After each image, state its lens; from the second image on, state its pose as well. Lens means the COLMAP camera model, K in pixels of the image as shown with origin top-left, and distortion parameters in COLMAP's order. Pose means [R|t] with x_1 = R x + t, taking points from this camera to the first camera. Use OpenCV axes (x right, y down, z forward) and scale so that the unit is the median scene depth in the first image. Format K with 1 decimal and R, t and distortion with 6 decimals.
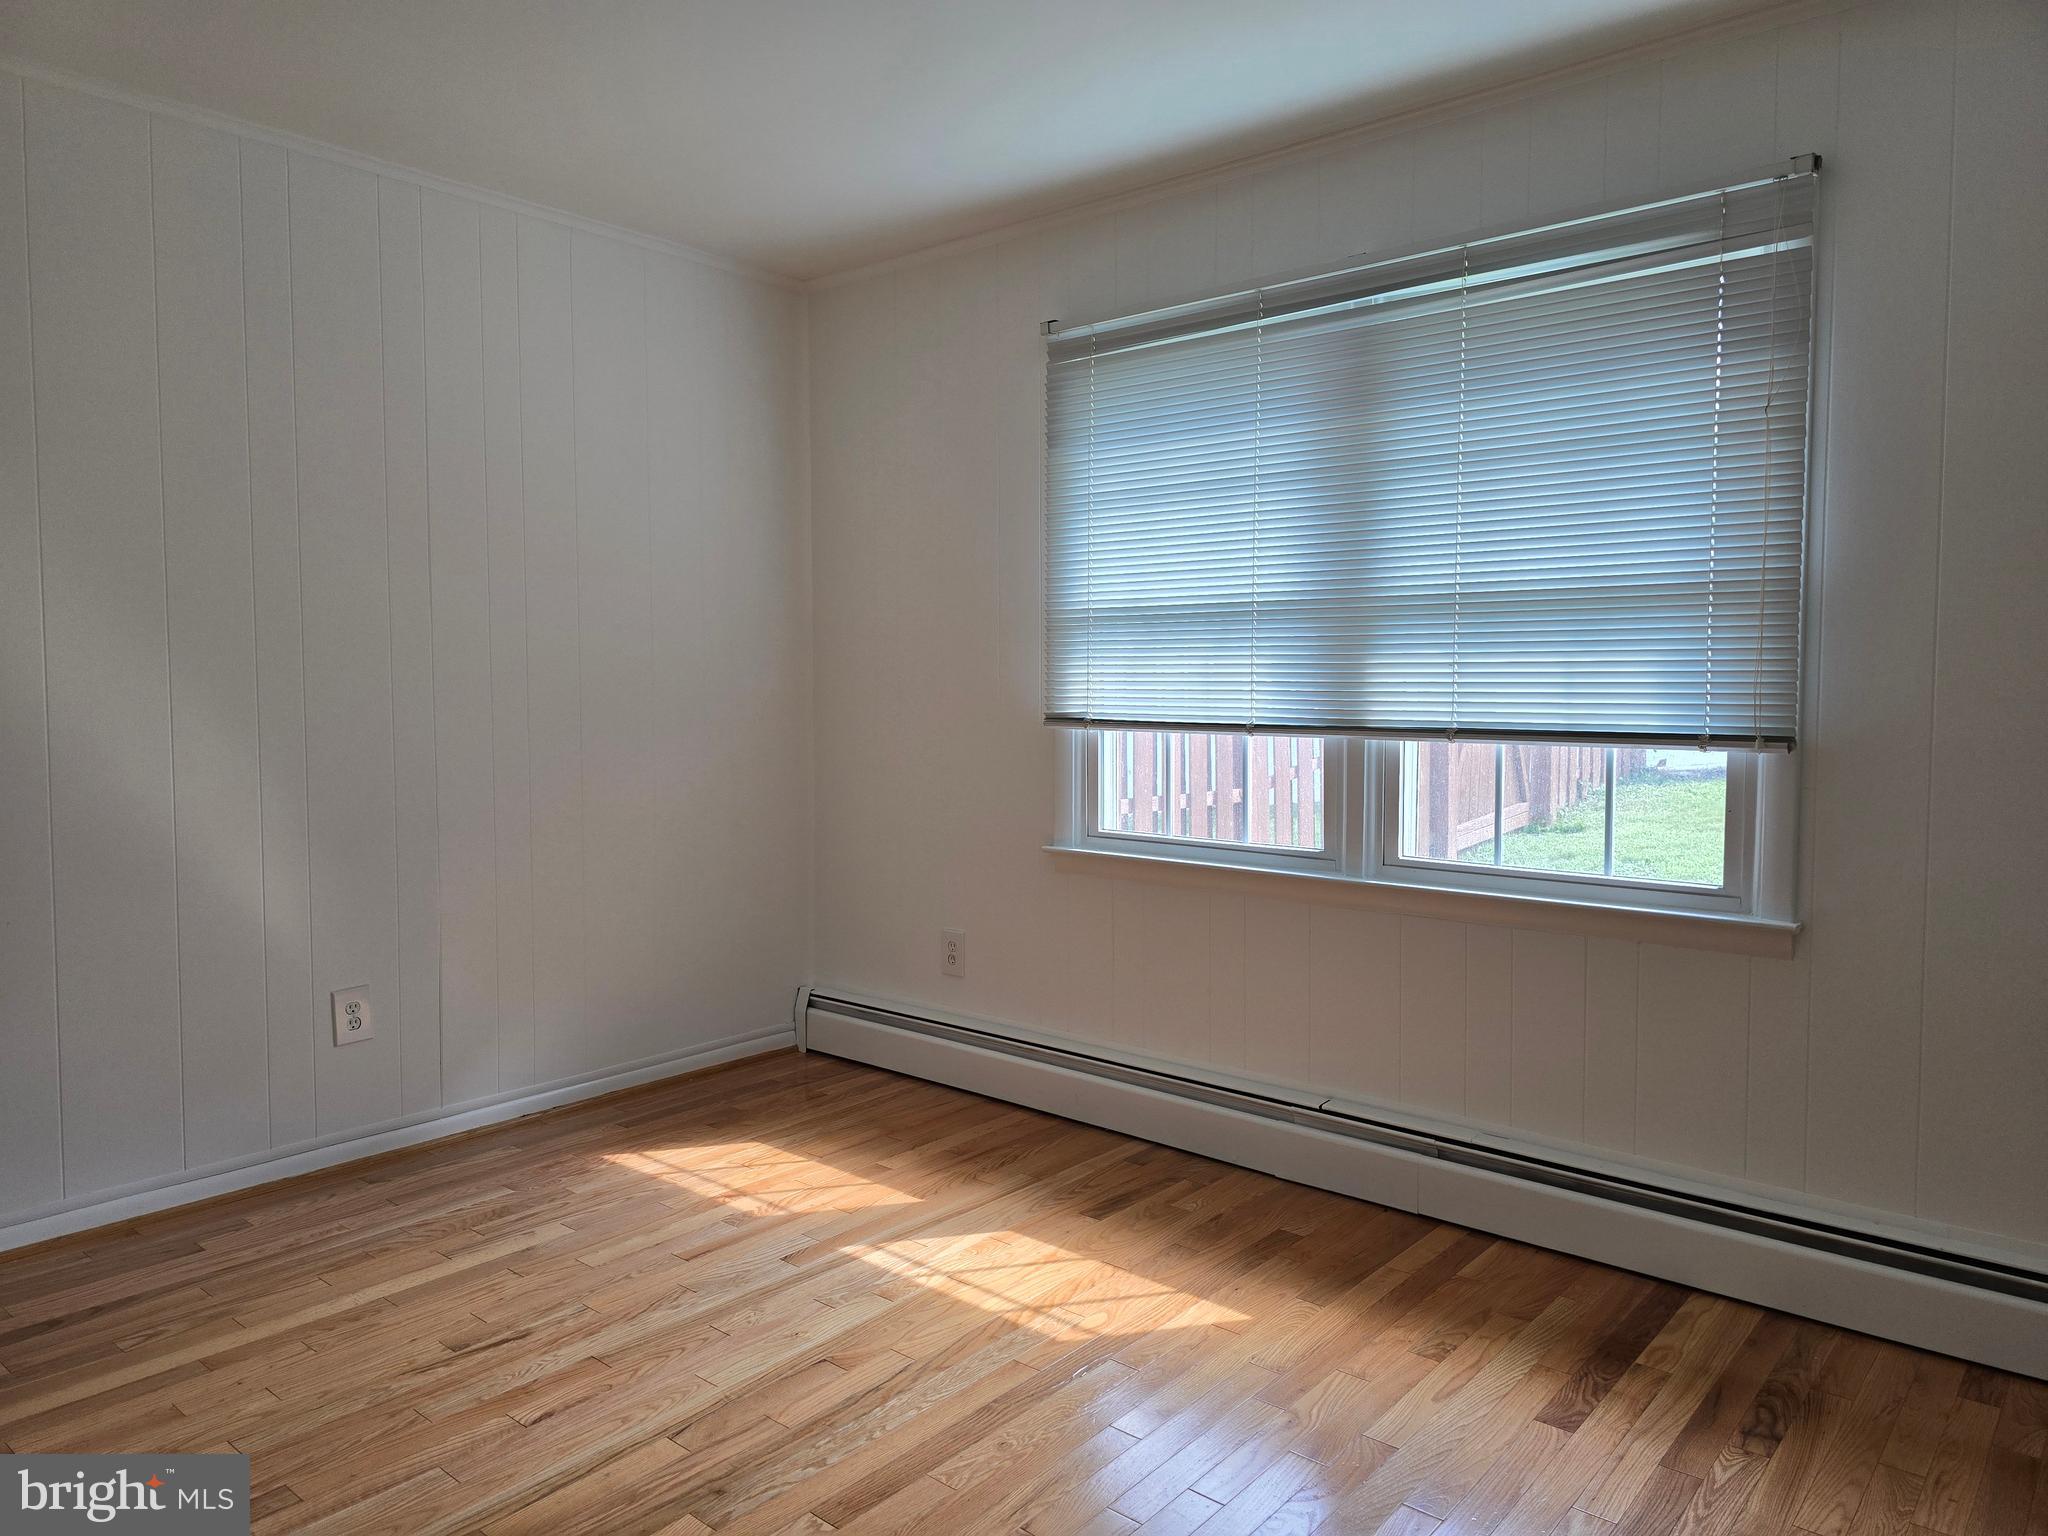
lens RADIAL K [[1373.8, 0, 1031.1], [0, 1373.8, 763.0], [0, 0, 1]] dist [0.070885, -0.062726]
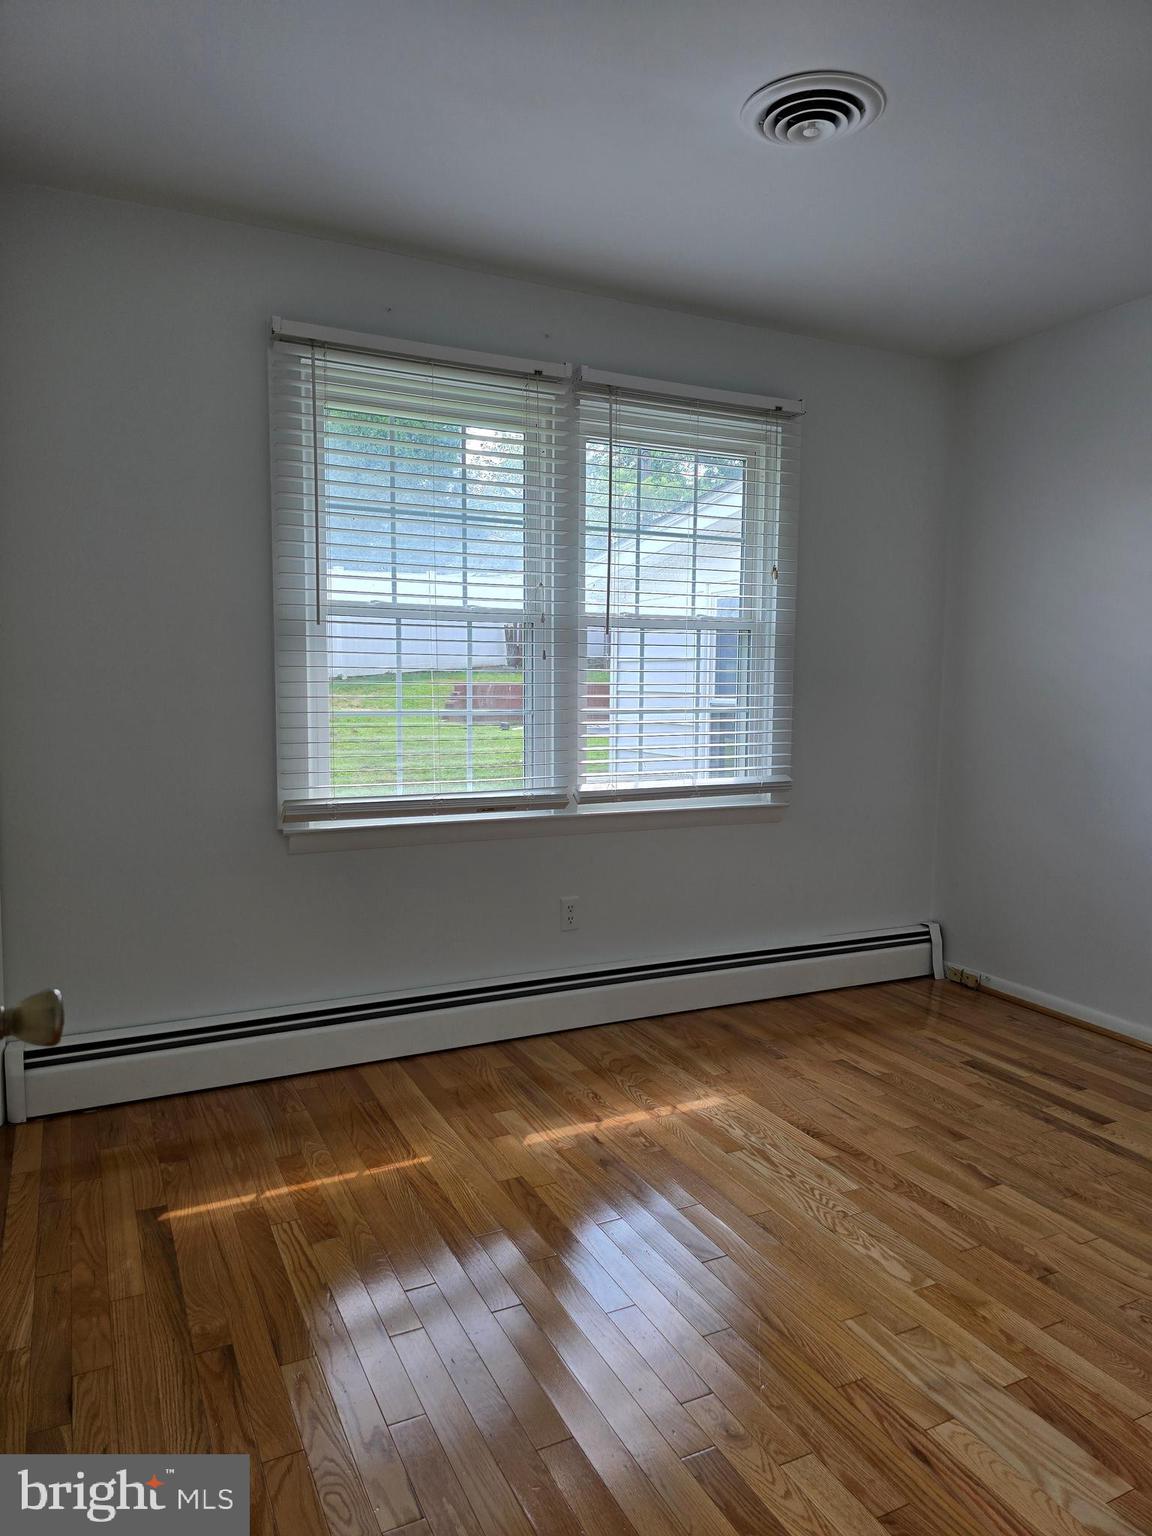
lens RADIAL K [[1030.3, 0, 576.0], [0, 1030.3, 768.0], [0, 0, 1]] dist [0.070885, -0.062726]
pose [[0.404723, -0.077223, 0.911173, -0.622558], [0.043560, 0.996925, 0.065142, -0.018808], [-0.913401, 0.013326, 0.406842, 0.485478]]
